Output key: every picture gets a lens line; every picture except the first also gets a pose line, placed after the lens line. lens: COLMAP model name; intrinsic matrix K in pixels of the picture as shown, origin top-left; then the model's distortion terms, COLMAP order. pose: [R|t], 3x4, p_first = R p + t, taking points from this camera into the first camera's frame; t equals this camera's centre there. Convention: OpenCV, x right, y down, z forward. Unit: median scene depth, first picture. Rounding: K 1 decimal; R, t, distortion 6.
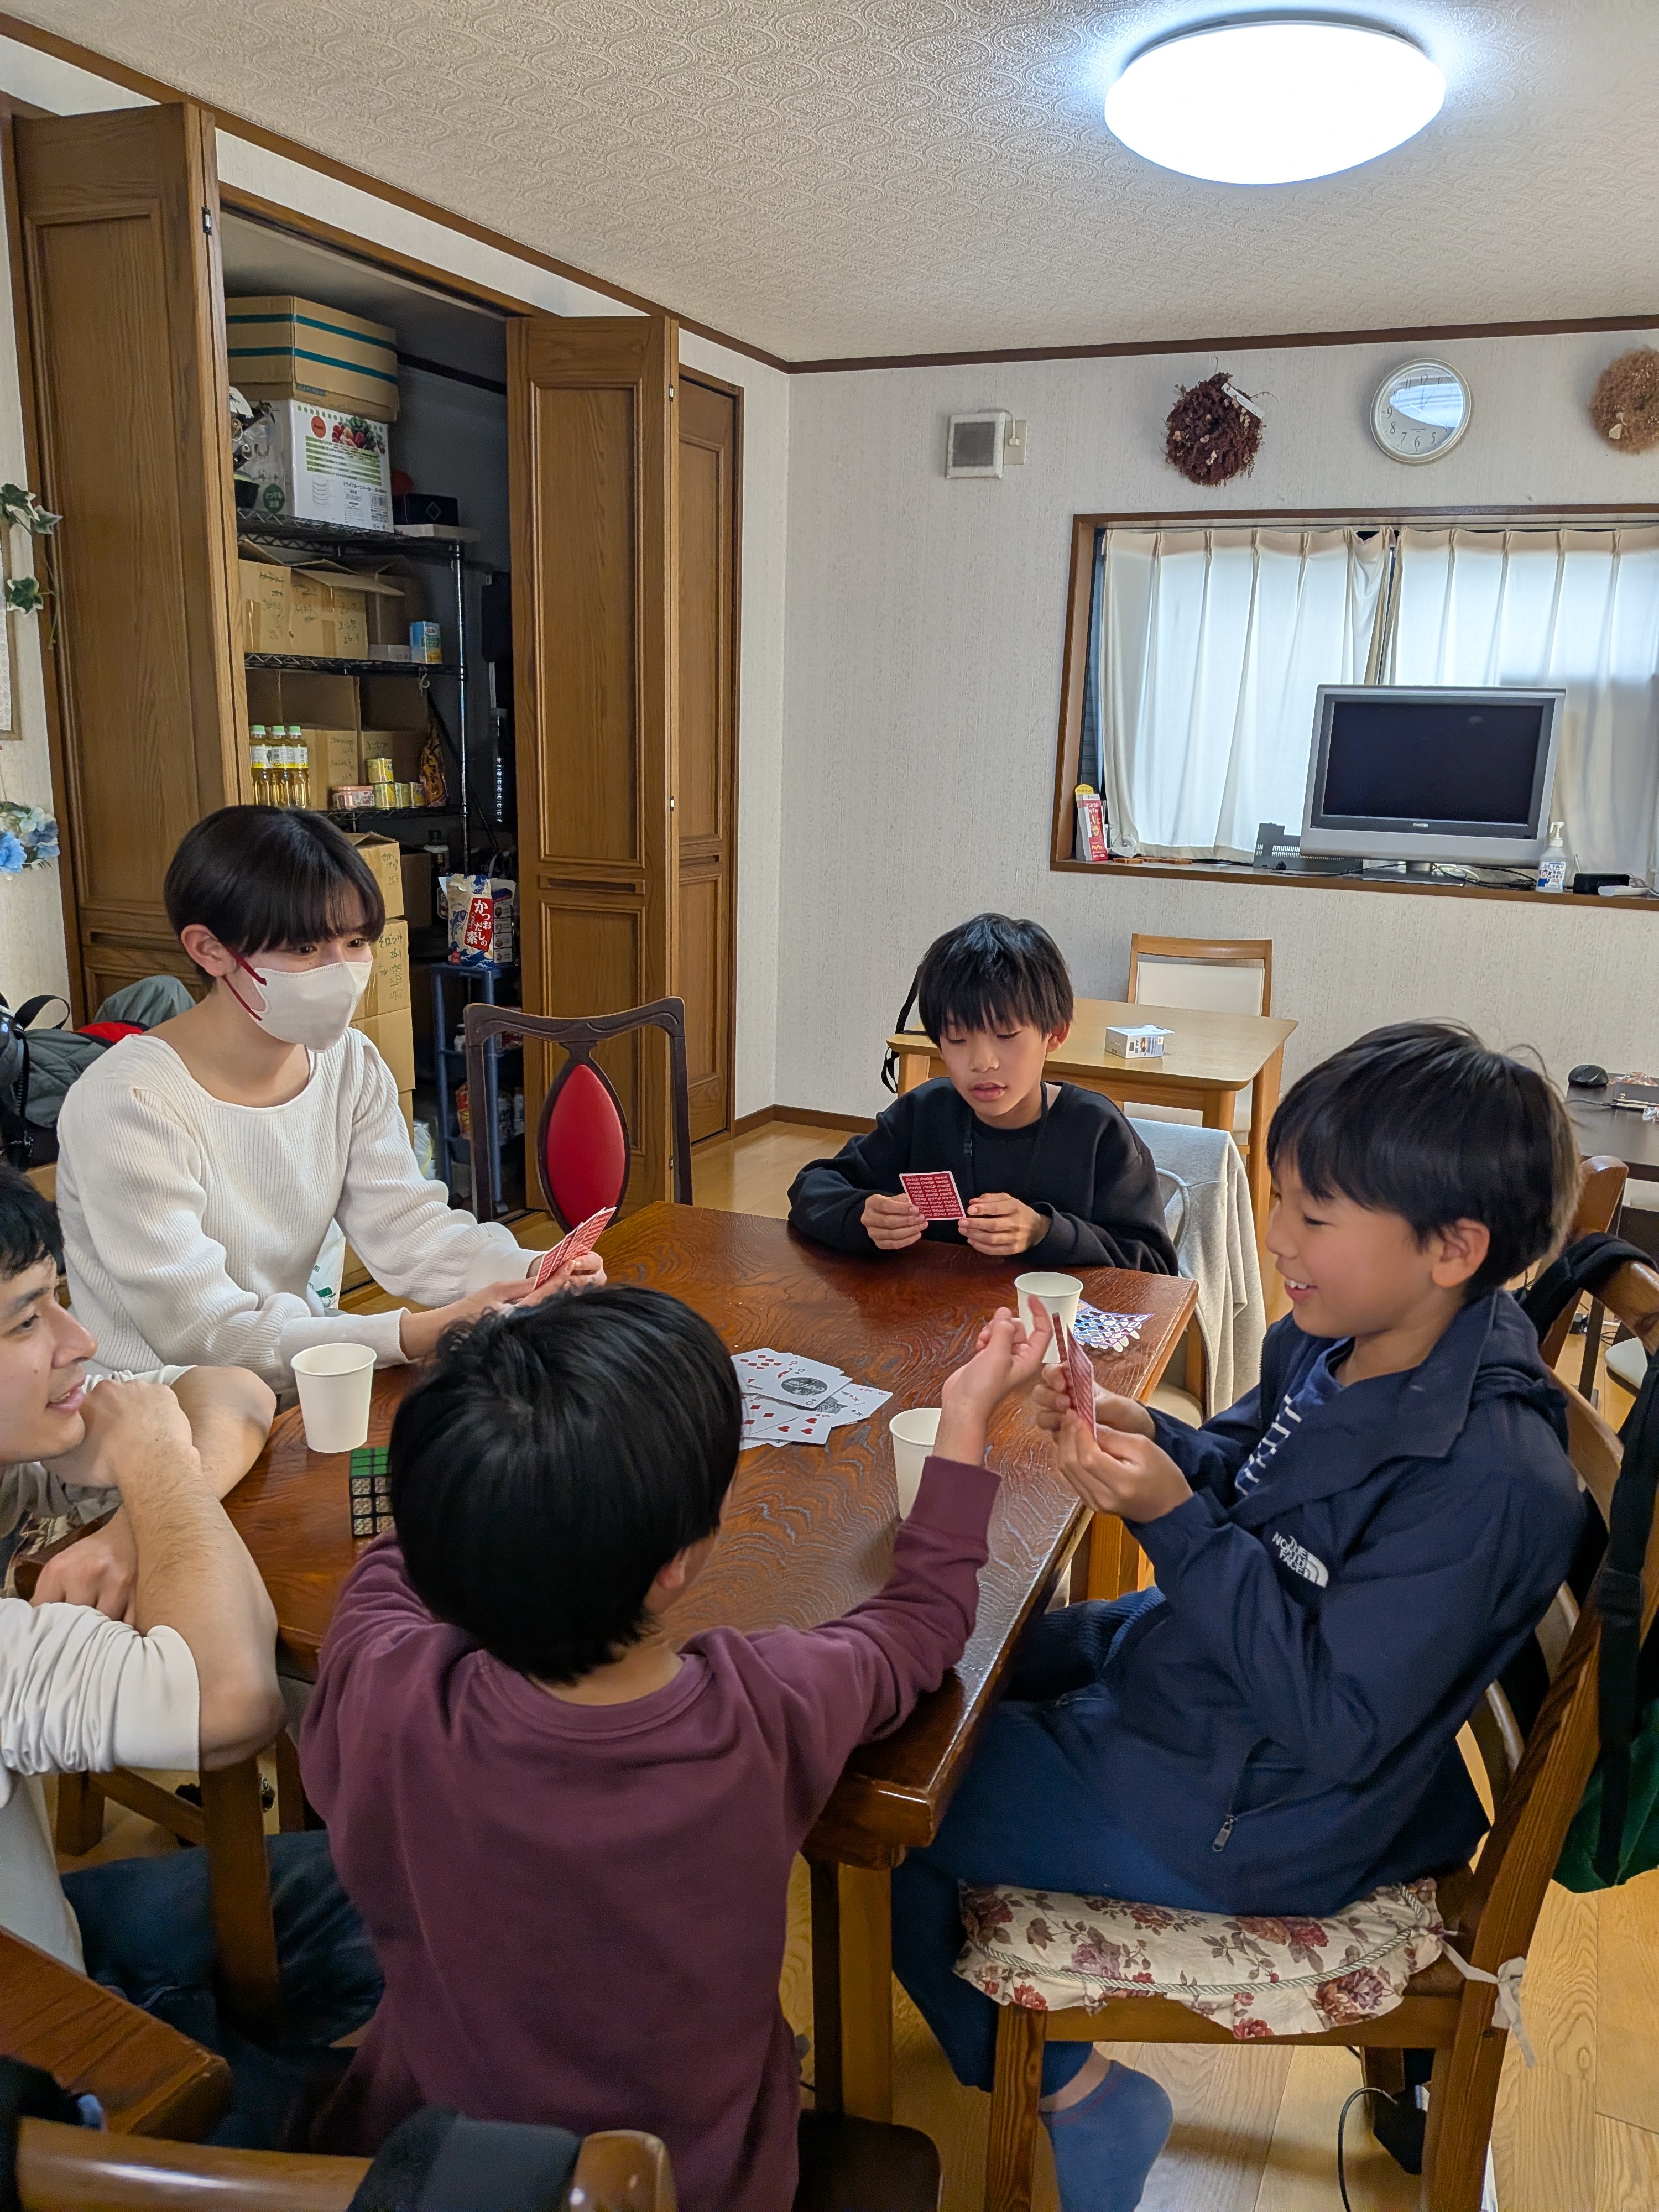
lens RADIAL K [[1600.0, 0, 928.6], [0, 1600.0, 1107.2], [0, 0, 1]] dist [-0.005392, -0.007969]
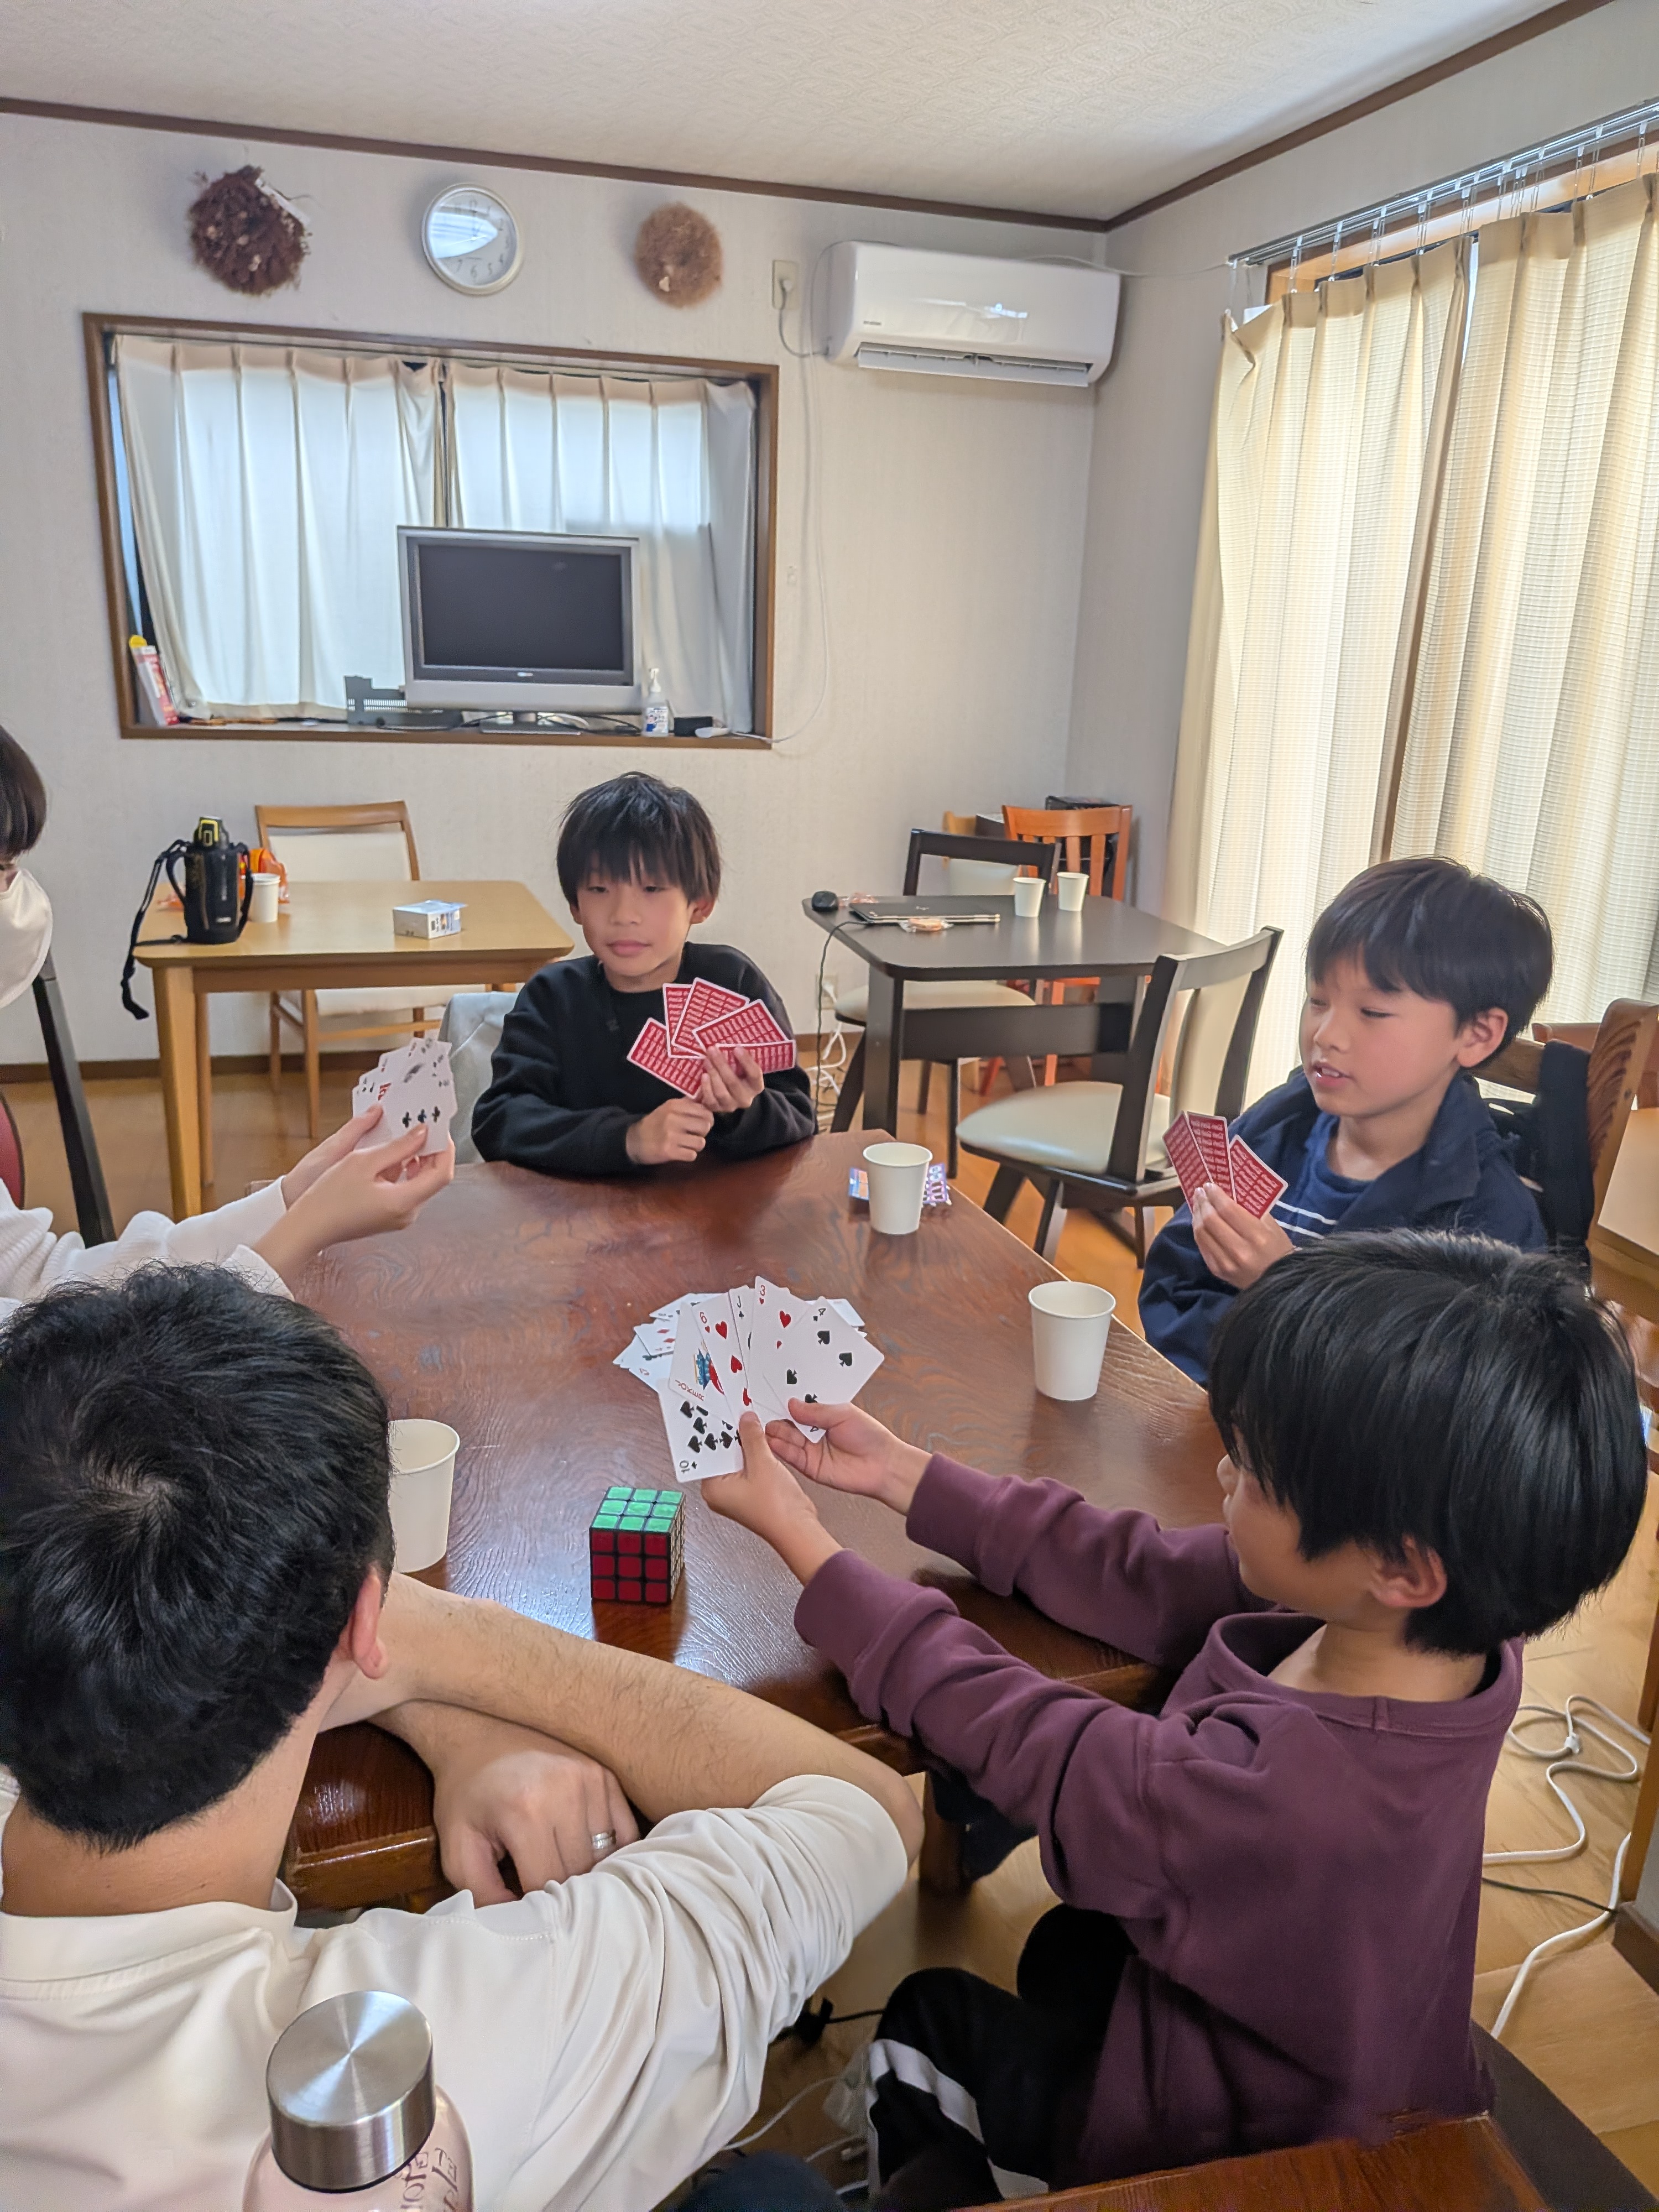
lens RADIAL K [[1649.2, 0, 829.5], [0, 1649.2, 1106.0], [0, 0, 1]] dist [0.001135, -0.016608]
pose [[0.796960, -0.174471, 0.578285, -0.177060], [0.126517, 0.984356, 0.122626, -0.013661], [-0.590633, -0.024565, 0.806566, 0.053159]]
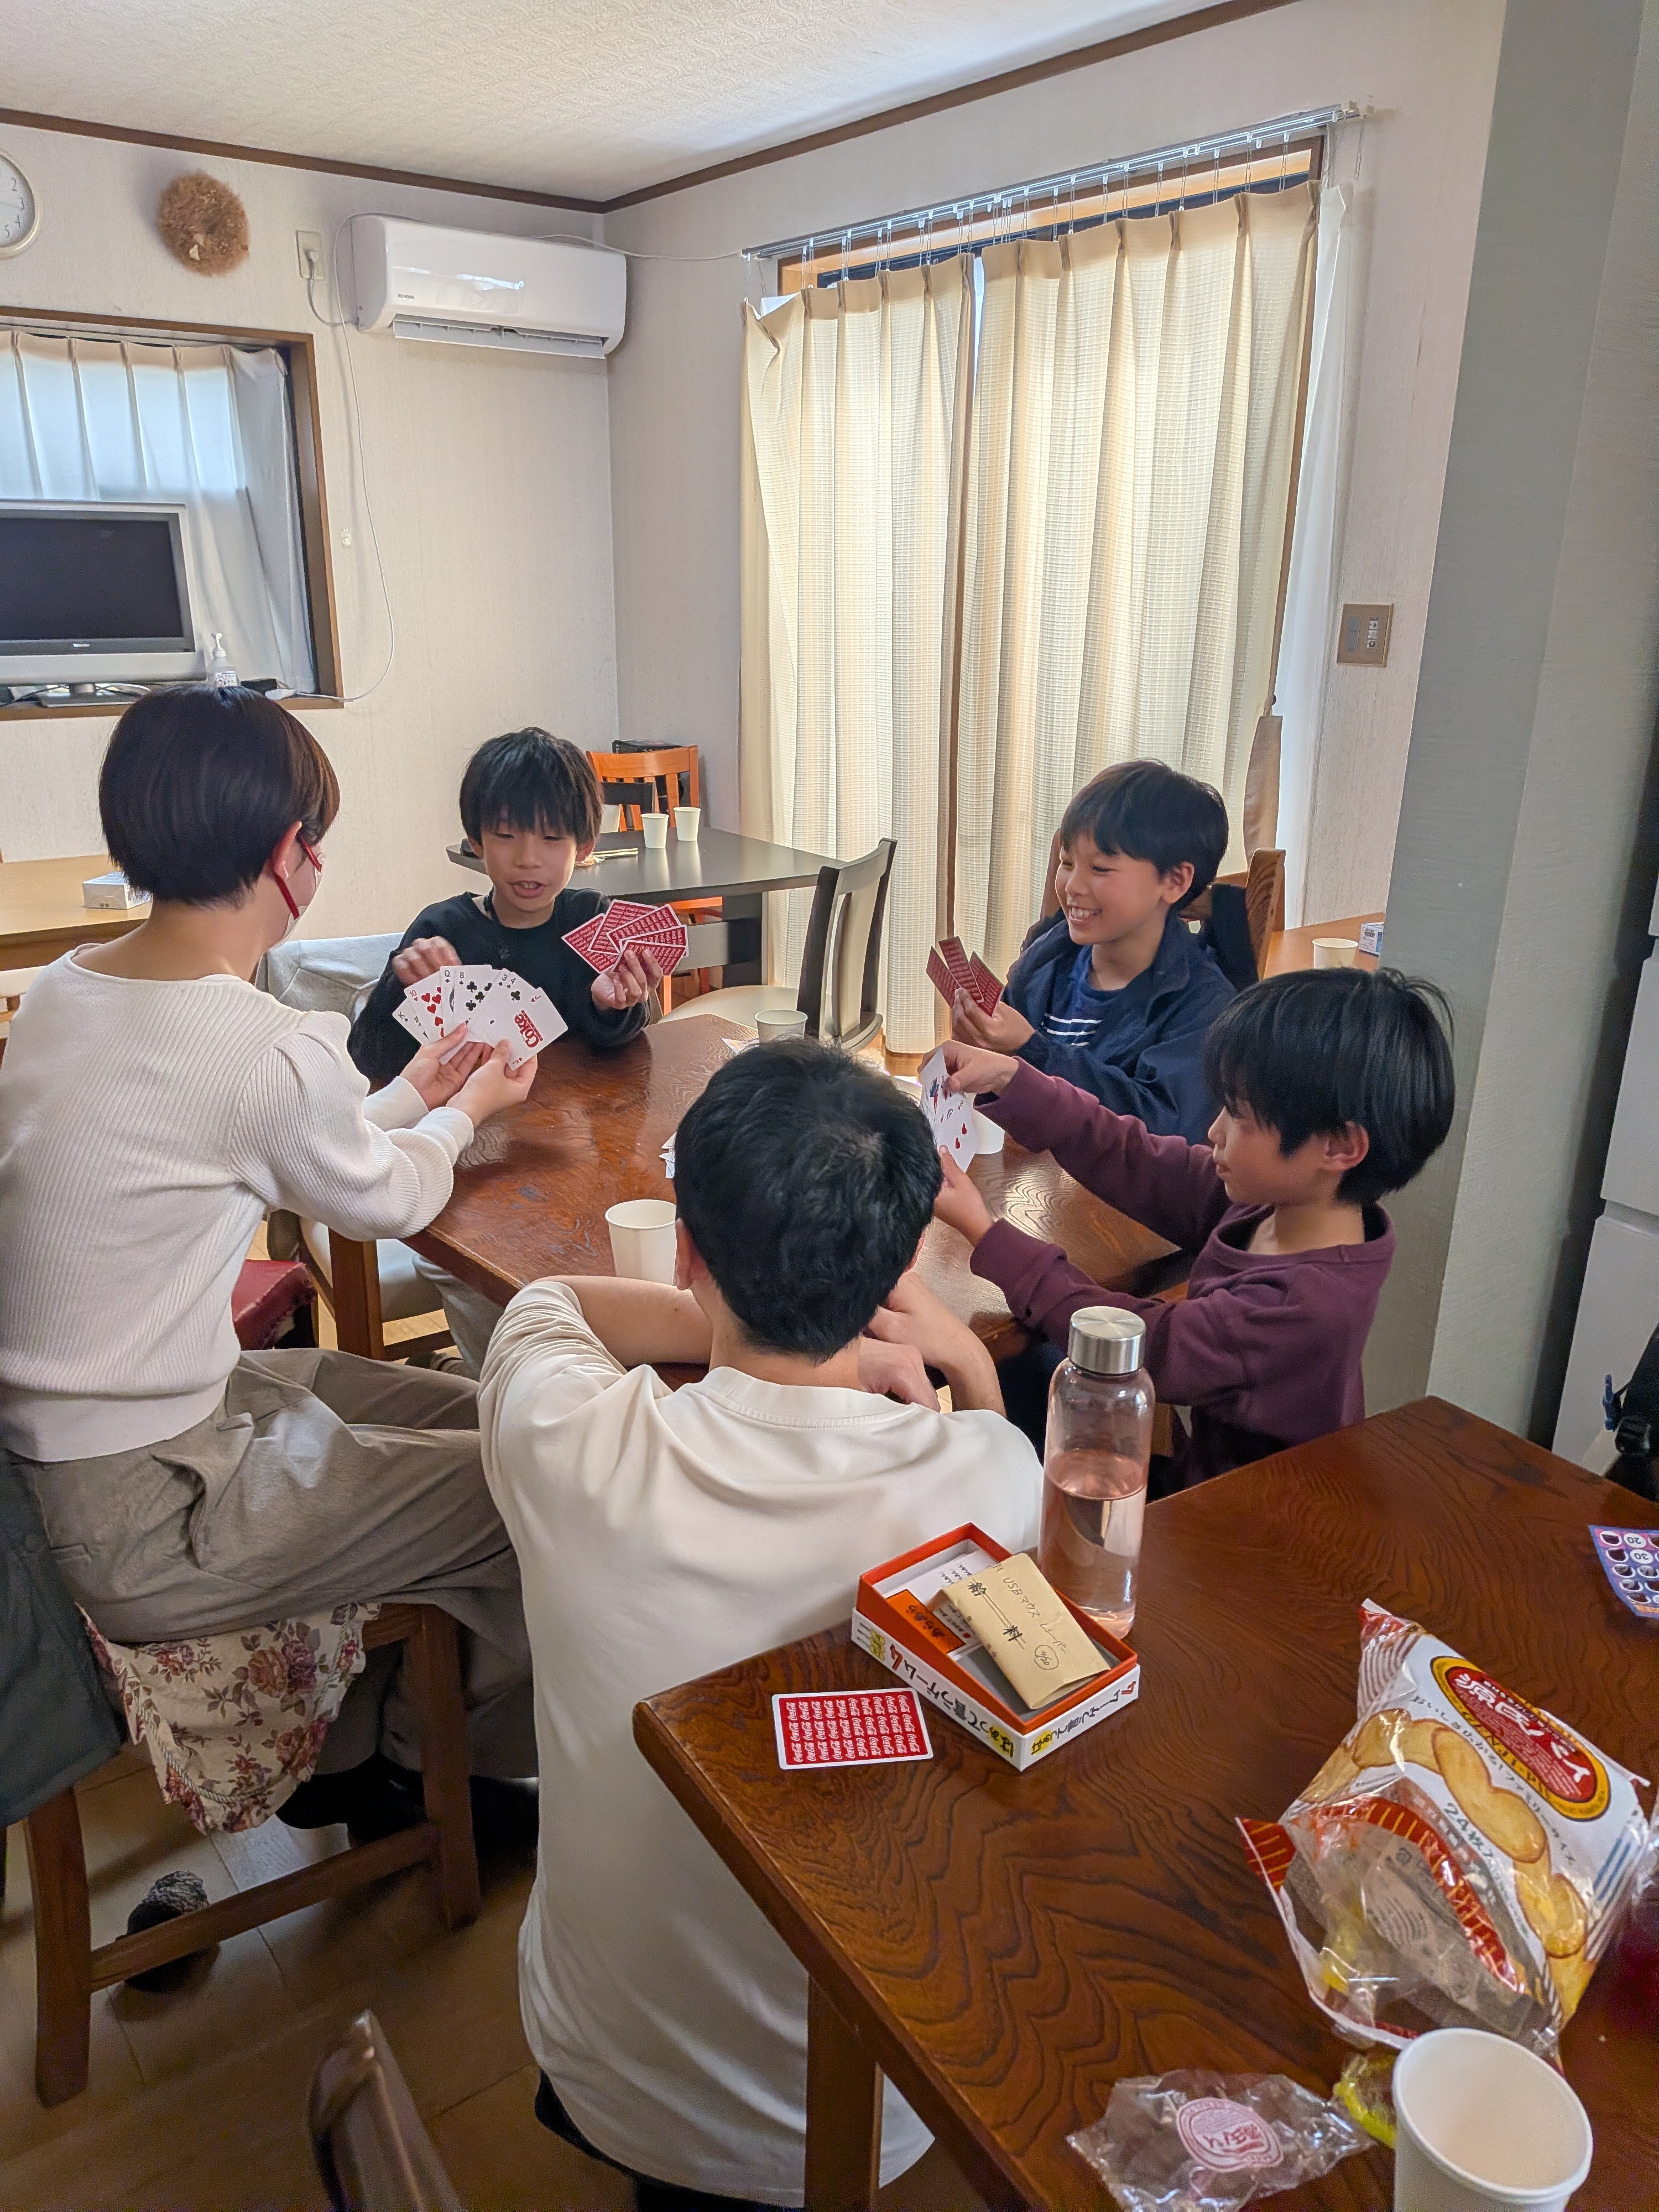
lens RADIAL K [[1649.2, 0, 829.5], [0, 1649.2, 1106.0], [0, 0, 1]] dist [0.001135, -0.016608]
pose [[0.541580, -0.279370, 0.792870, -0.319829], [0.193964, 0.959243, 0.205502, -0.024761], [-0.817966, 0.042492, 0.573694, 0.057542]]
